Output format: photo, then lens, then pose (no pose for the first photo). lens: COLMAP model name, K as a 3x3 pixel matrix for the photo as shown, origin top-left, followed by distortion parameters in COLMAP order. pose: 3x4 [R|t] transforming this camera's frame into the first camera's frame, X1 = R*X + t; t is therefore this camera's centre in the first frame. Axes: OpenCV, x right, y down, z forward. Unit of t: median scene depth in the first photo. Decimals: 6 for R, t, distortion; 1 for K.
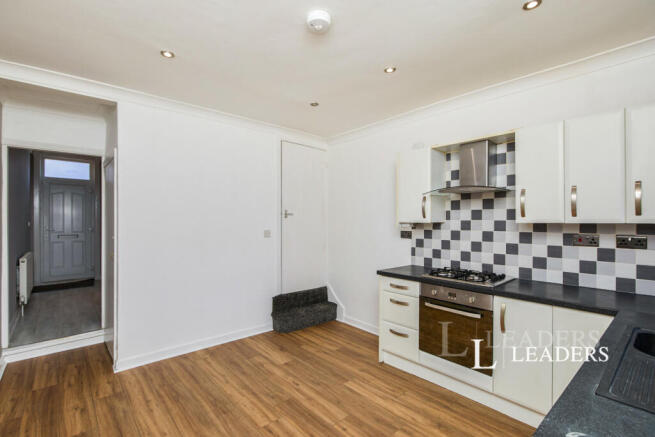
lens RADIAL K [[306.0, 0, 329.8], [0, 306.0, 218.7], [0, 0, 1]] dist [0.000512, 0.000111]
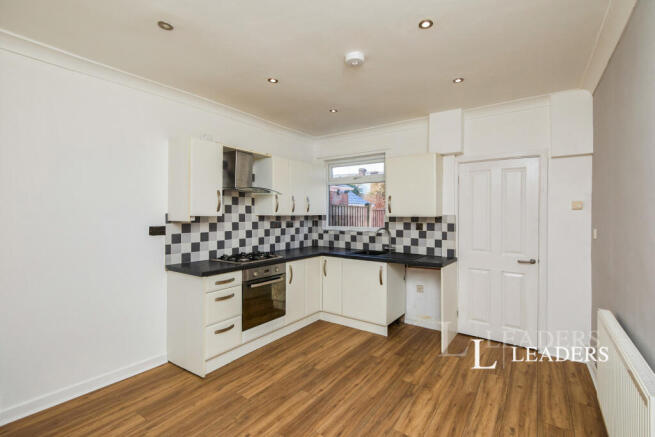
lens RADIAL K [[306.0, 0, 329.8], [0, 306.0, 218.7], [0, 0, 1]] dist [0.000512, 0.000111]
pose [[-0.247707, -0.014544, 0.968726, -0.856313], [-0.009273, 0.999877, 0.012641, 0.006952], [-0.968791, -0.005851, -0.247811, 0.986560]]
